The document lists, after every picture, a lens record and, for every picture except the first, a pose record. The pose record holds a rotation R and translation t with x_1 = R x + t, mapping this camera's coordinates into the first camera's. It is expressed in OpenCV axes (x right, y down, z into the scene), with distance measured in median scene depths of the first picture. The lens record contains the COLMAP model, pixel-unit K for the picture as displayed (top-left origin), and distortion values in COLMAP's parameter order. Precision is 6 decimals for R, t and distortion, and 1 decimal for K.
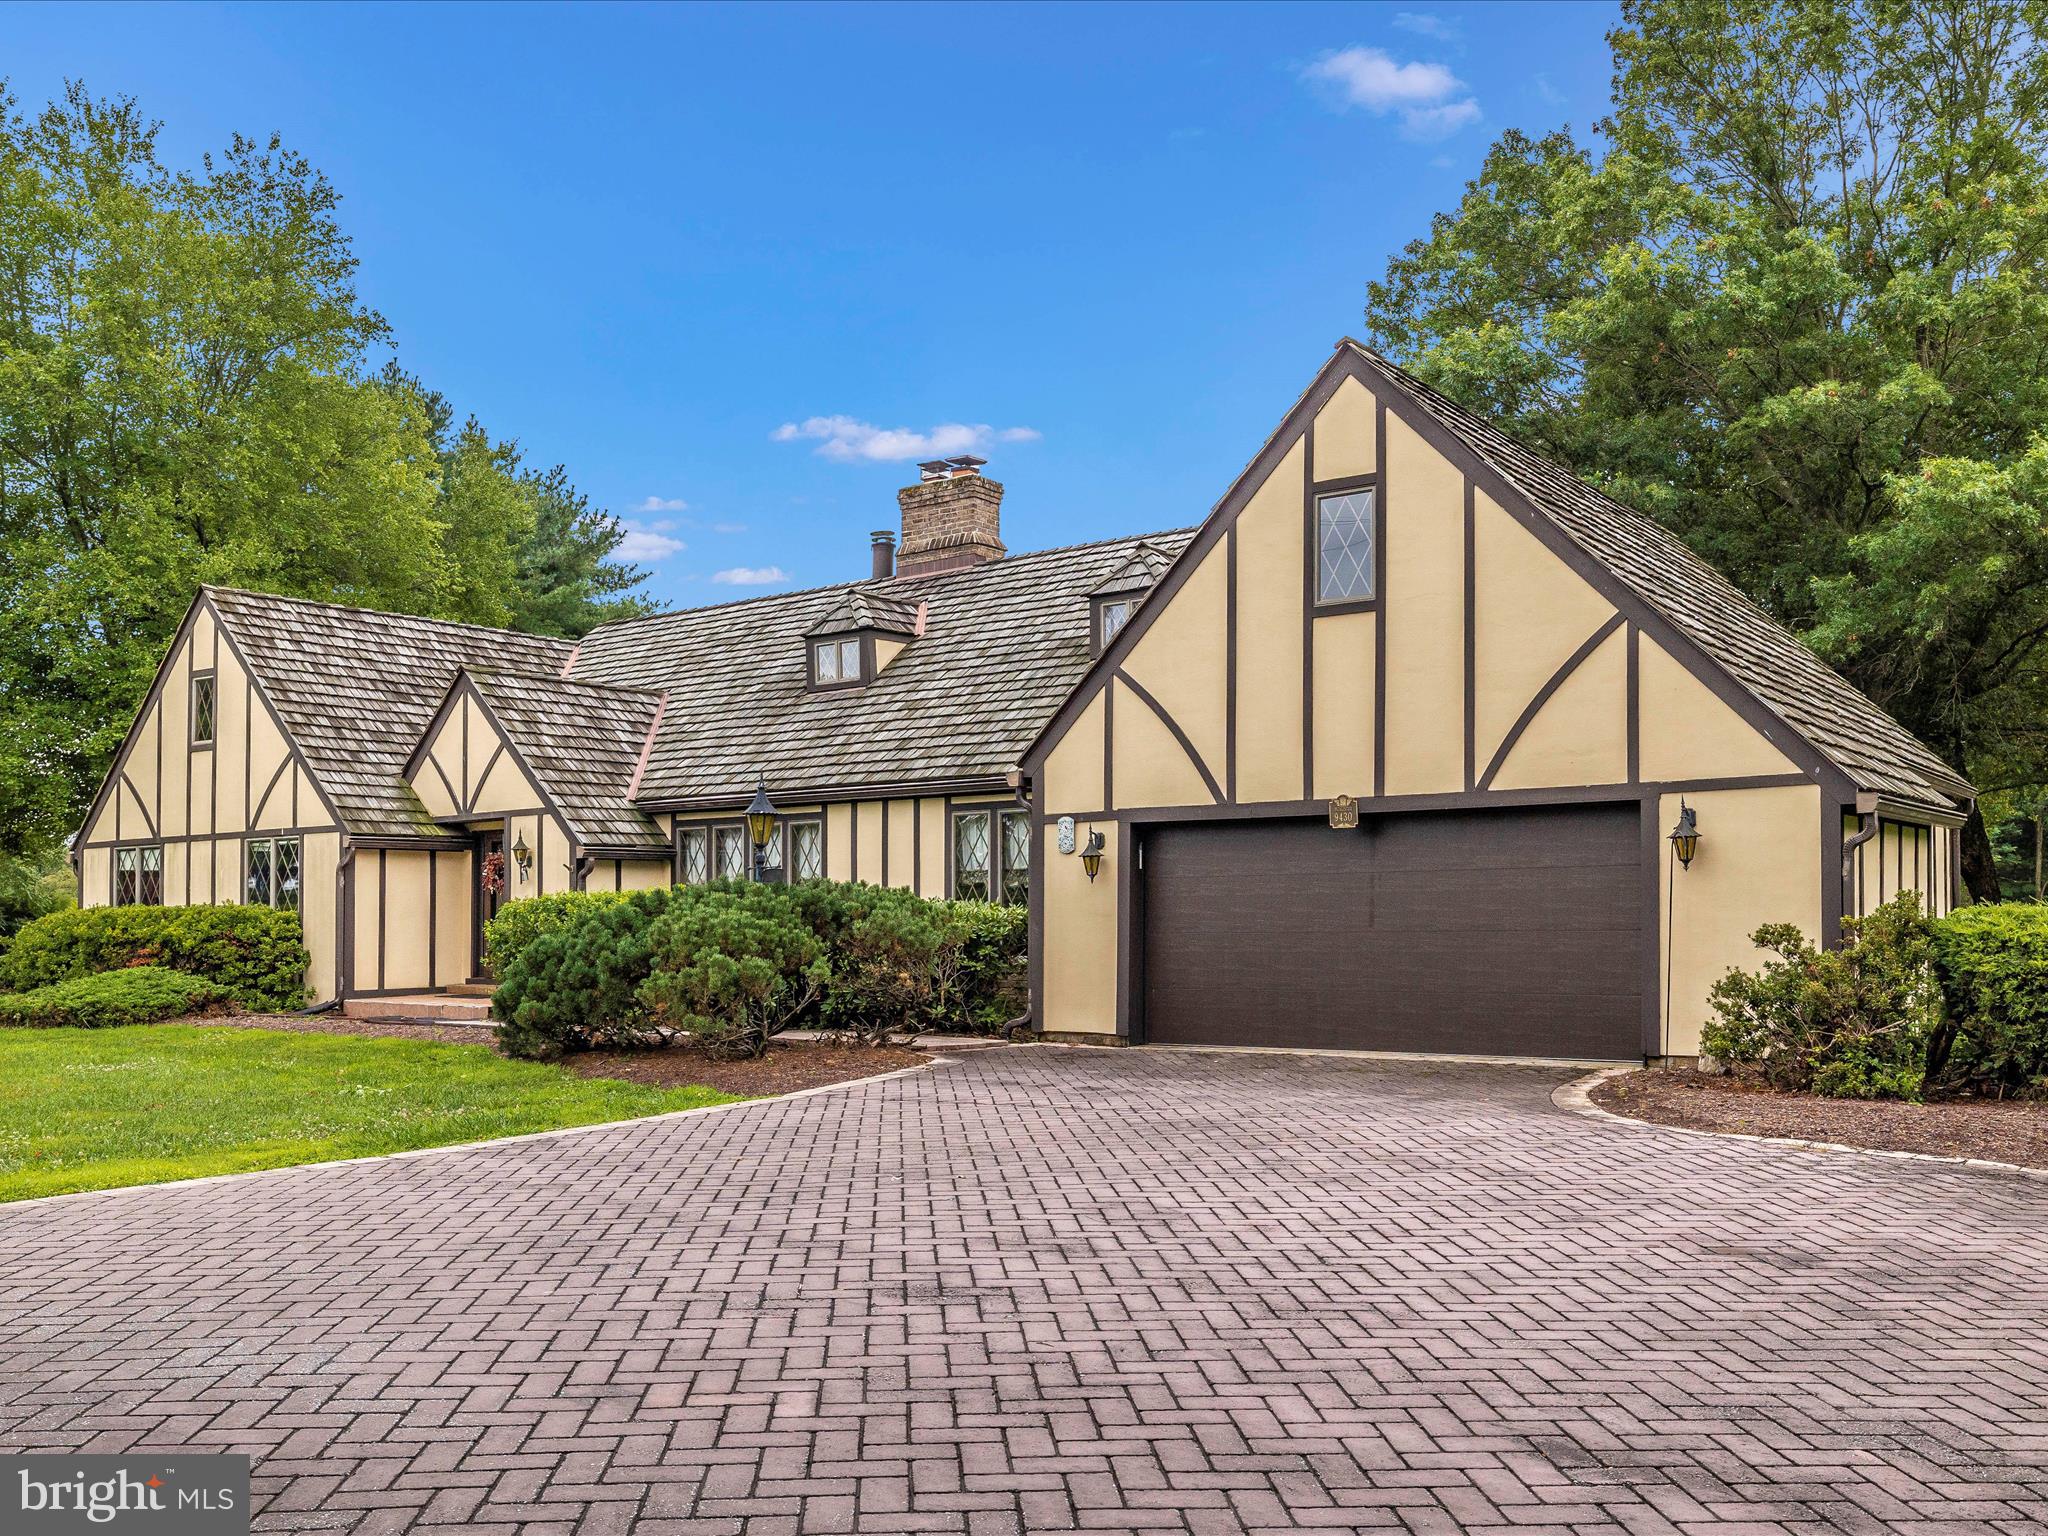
lens RADIAL K [[1762.2, 0, 1019.5], [0, 1762.2, 902.5], [0, 0, 1]] dist [-0.001003, 0.000988]
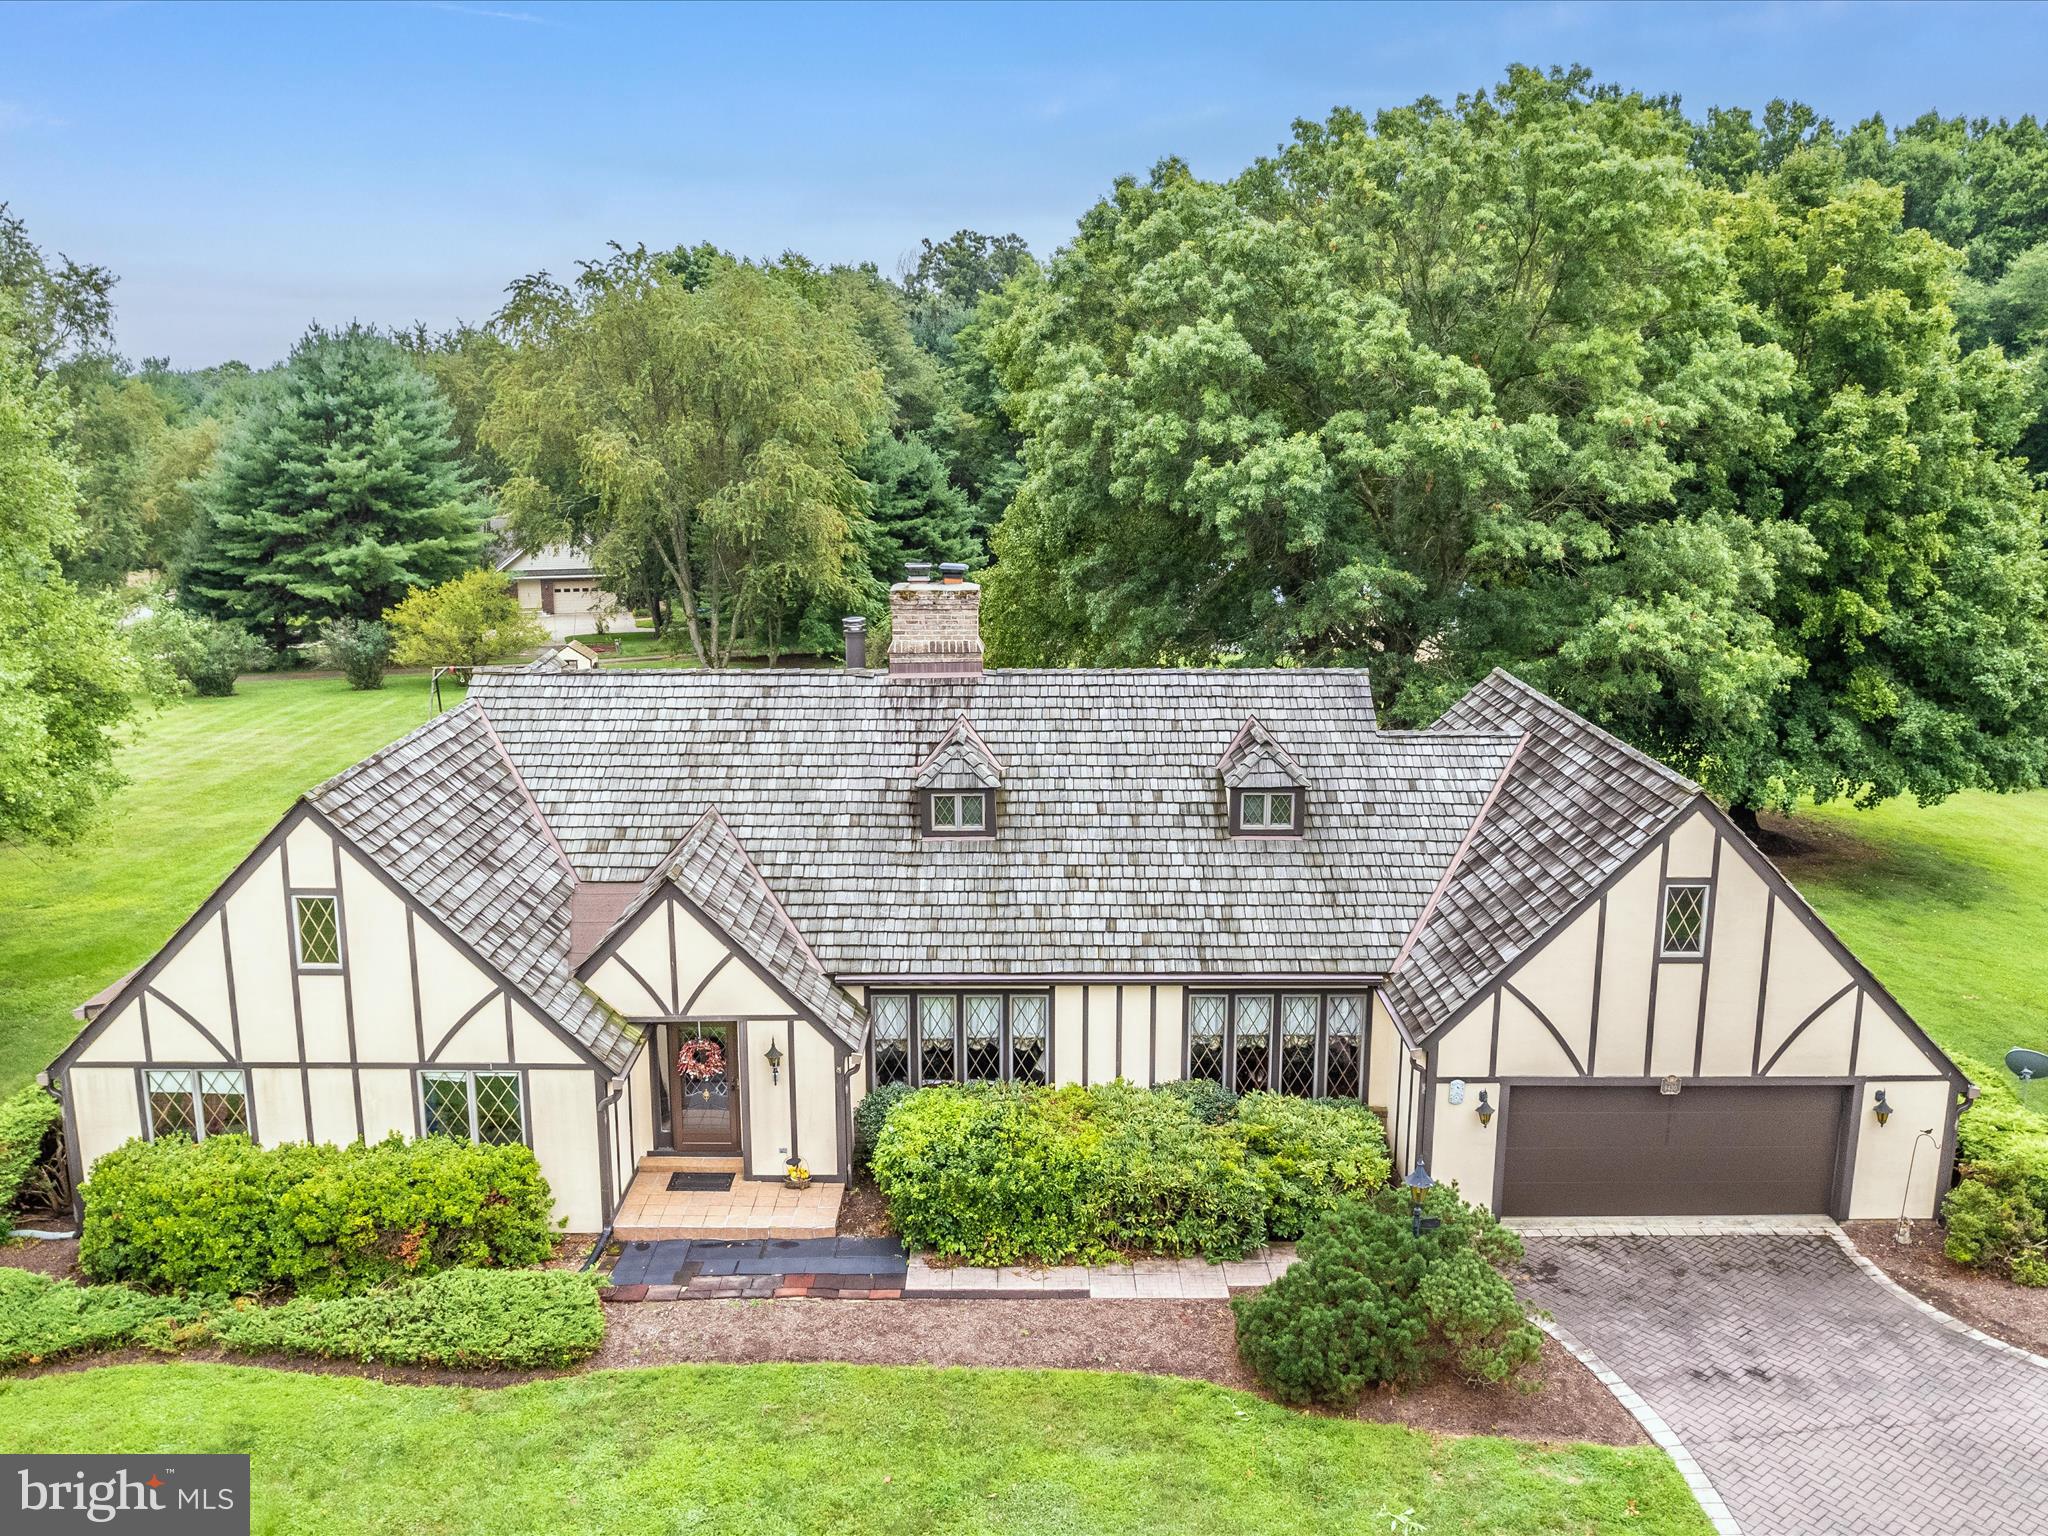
lens RADIAL K [[1738.2, 0, 1024.0], [0, 1738.2, 768.0], [0, 0, 1]] dist [-0.015894, -0.014451]
pose [[0.803176, -0.121382, 0.583245, -0.824501], [-0.015409, 0.974463, 0.224020, -0.477594], [-0.595543, -0.188915, 0.780794, 0.137656]]
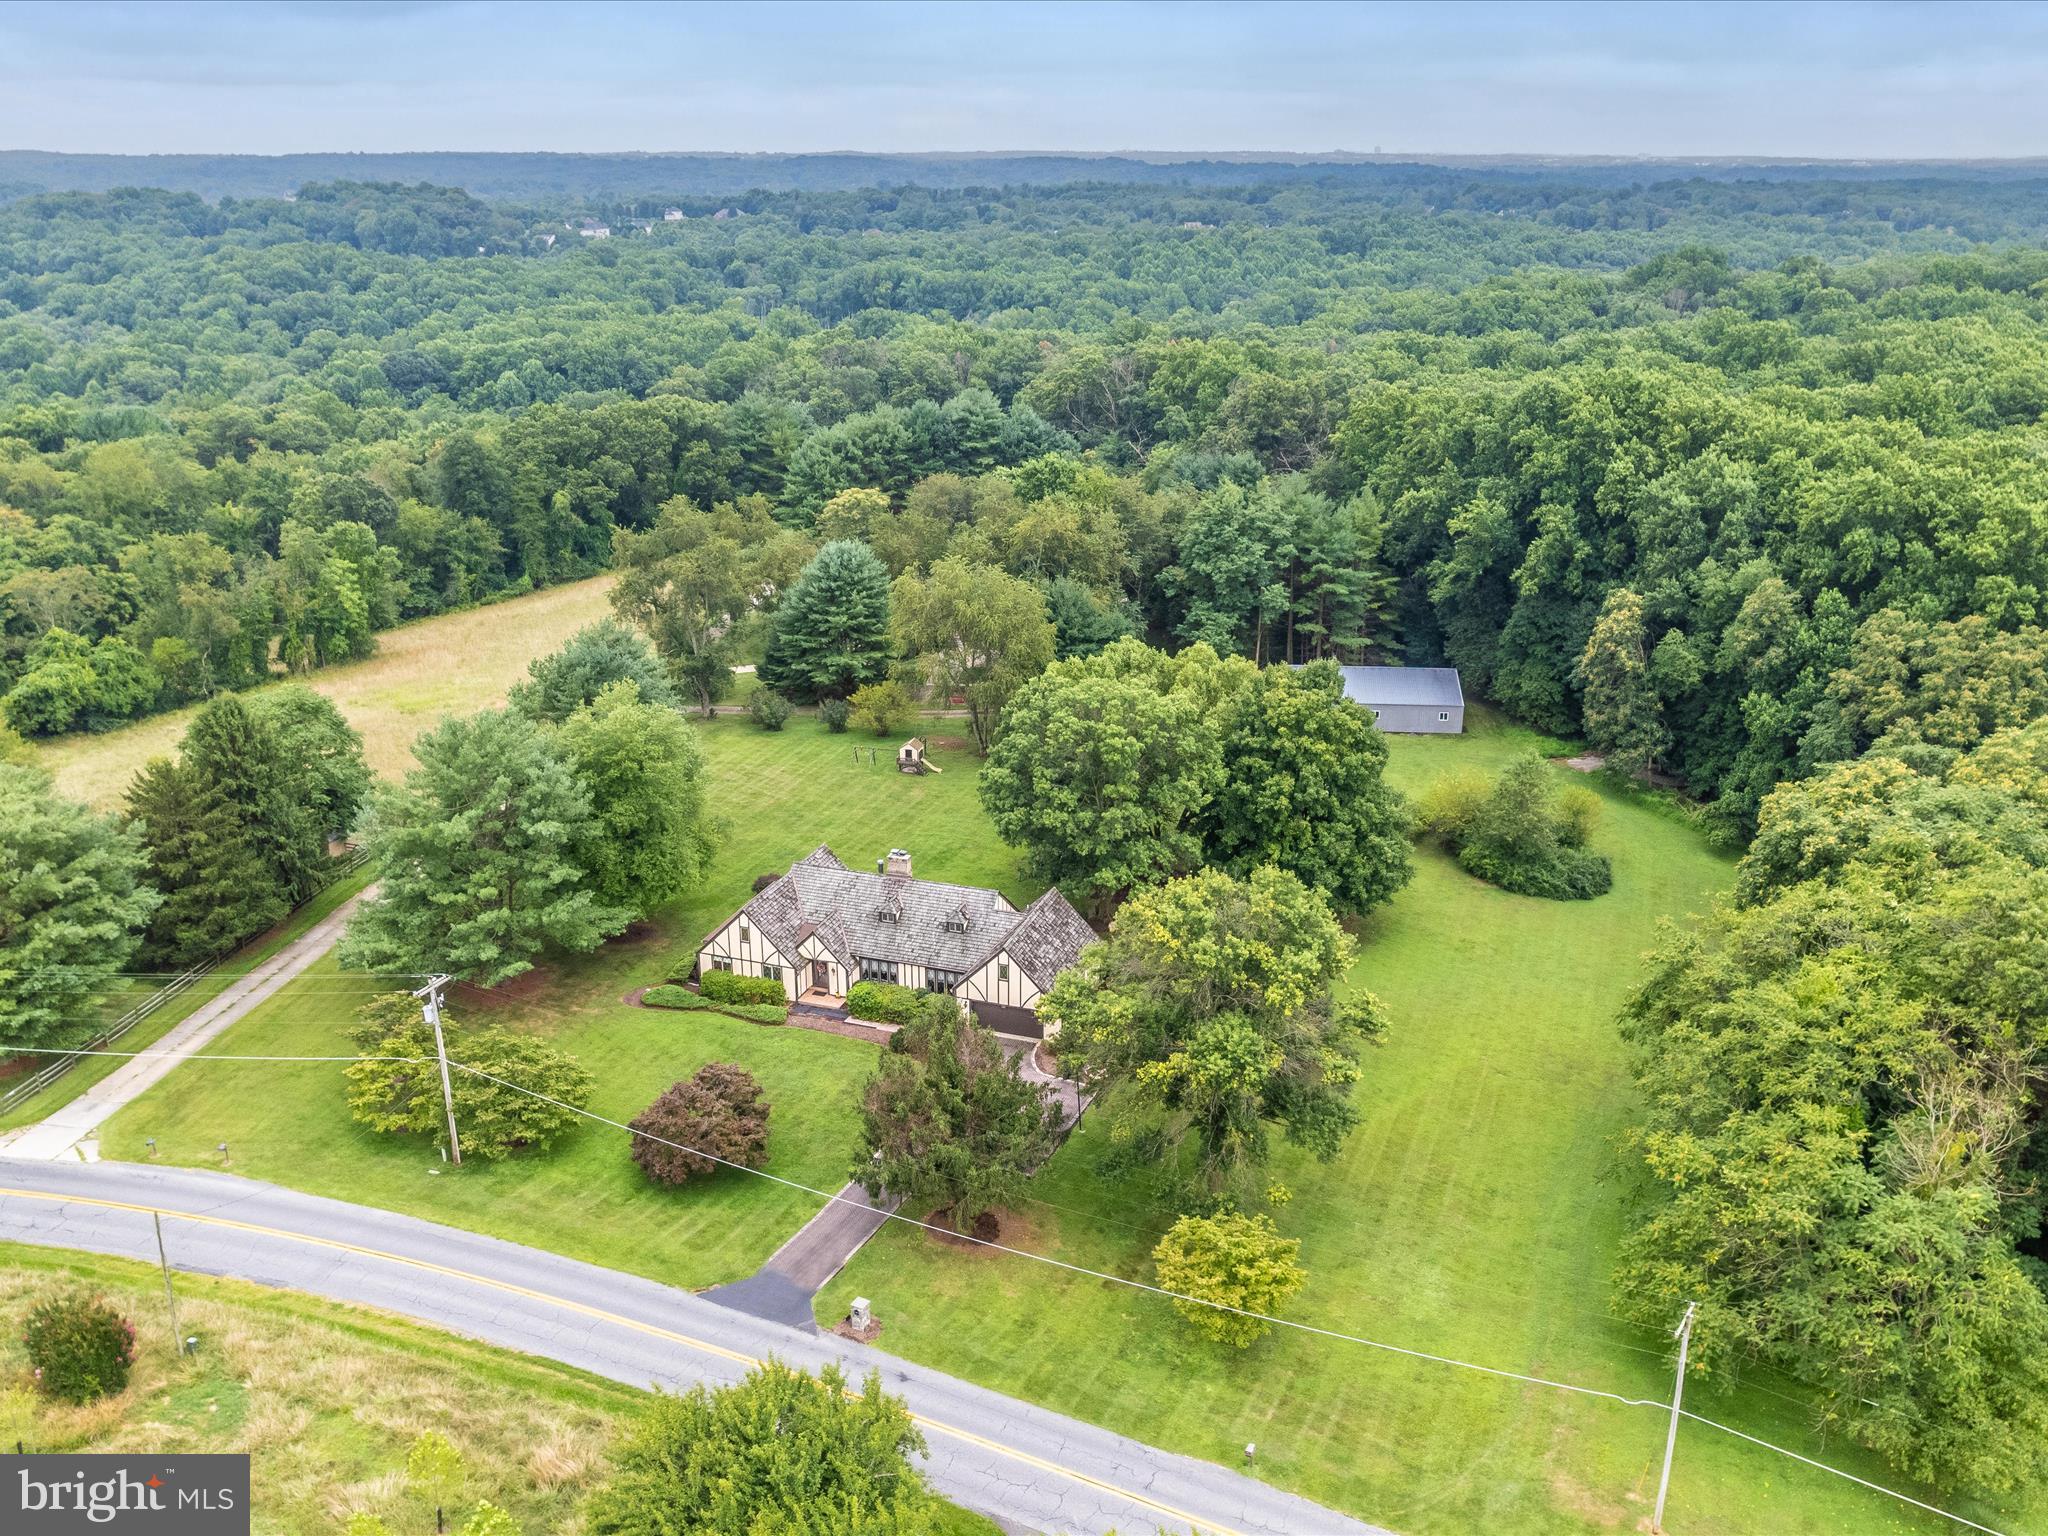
lens RADIAL K [[1738.2, 0, 1024.0], [0, 1738.2, 768.0], [0, 0, 1]] dist [-0.015894, -0.014451]
pose [[0.957016, -0.091271, 0.275300, -1.173206], [-0.010442, 0.937737, 0.347189, -2.507849], [-0.289847, -0.335140, 0.896476, -3.714933]]
